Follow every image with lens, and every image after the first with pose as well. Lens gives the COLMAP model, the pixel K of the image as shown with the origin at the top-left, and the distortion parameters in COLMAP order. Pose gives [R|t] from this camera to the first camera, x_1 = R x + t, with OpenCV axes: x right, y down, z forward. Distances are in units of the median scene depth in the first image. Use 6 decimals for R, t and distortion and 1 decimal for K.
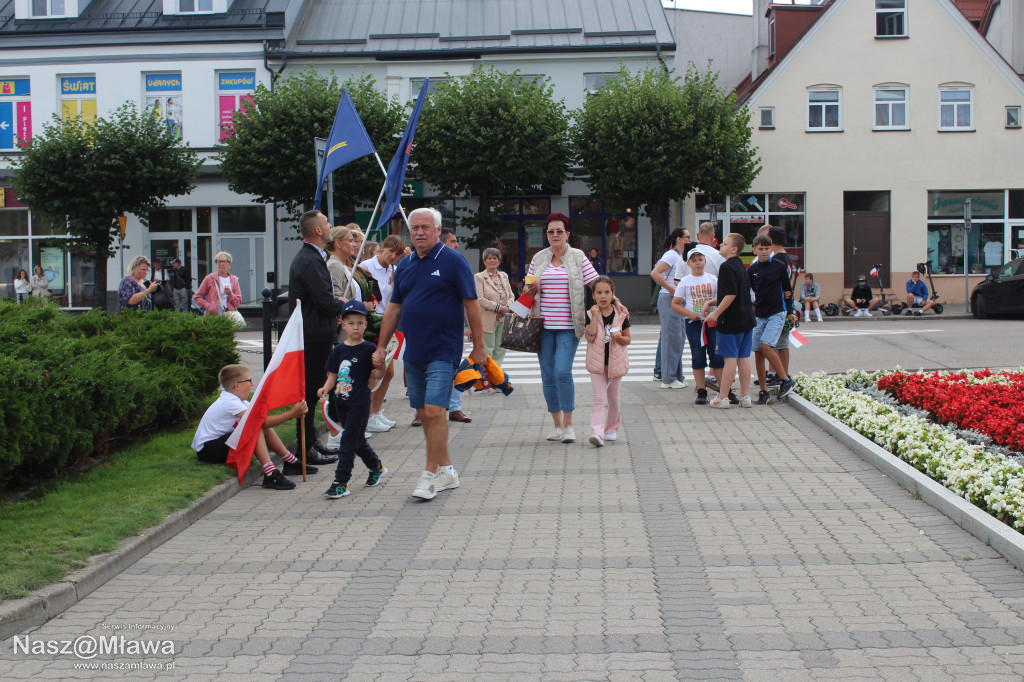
lens RADIAL K [[1384.7, 0, 512.0], [0, 1384.7, 341.0], [0, 0, 1]] dist [-0.065414, 0.122008]
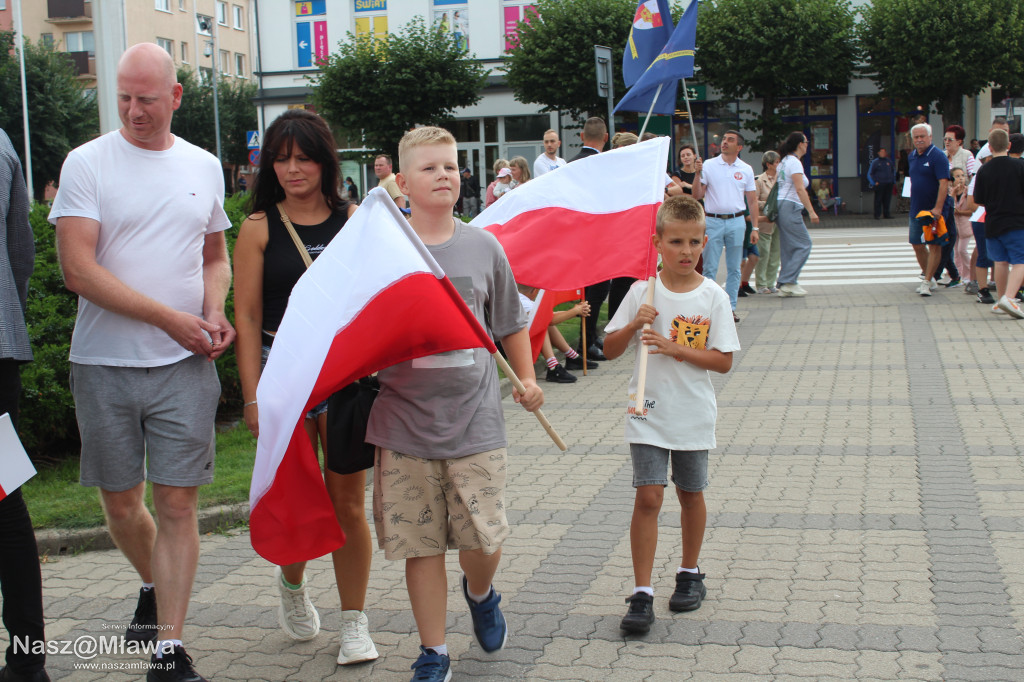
lens RADIAL K [[1384.7, 0, 512.0], [0, 1384.7, 341.0], [0, 0, 1]] dist [-0.065414, 0.122008]
pose [[0.978745, 0.001377, -0.205075, 0.003386], [0.012441, 0.997737, 0.066074, 0.001333], [0.204702, -0.067221, 0.976513, -0.012084]]
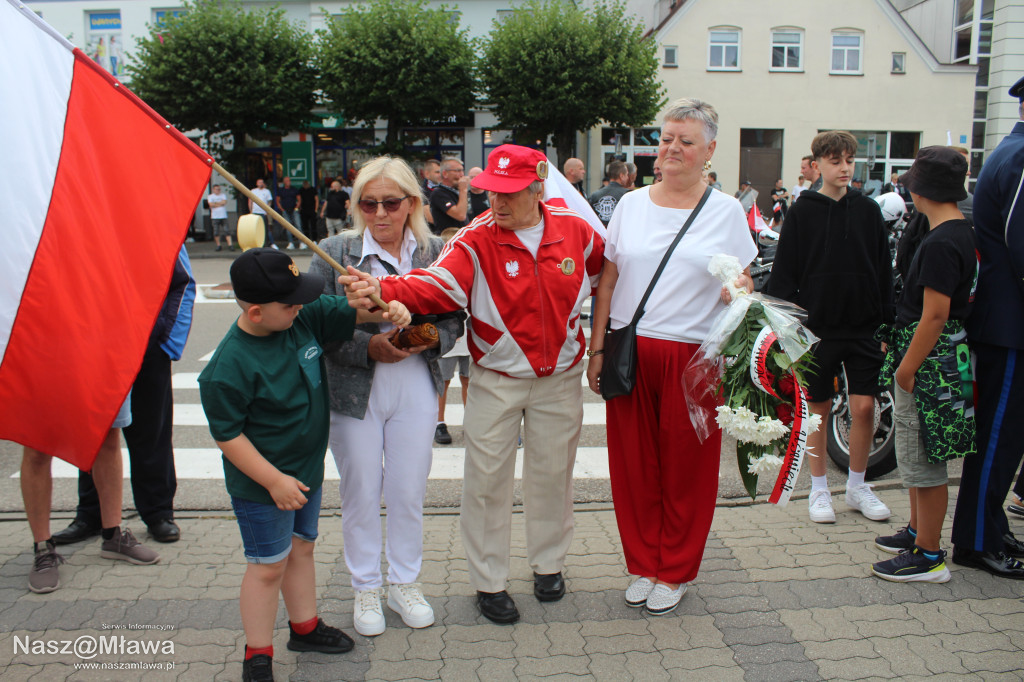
lens RADIAL K [[864.9, 0, 512.0], [0, 864.9, 341.0], [0, 0, 1]] dist [-0.173736, 0.162088]
pose [[0.999590, 0.007446, 0.027642, 0.052497], [-0.010636, 0.993063, 0.117104, -0.022570], [-0.026578, -0.117350, 0.992735, 0.371339]]
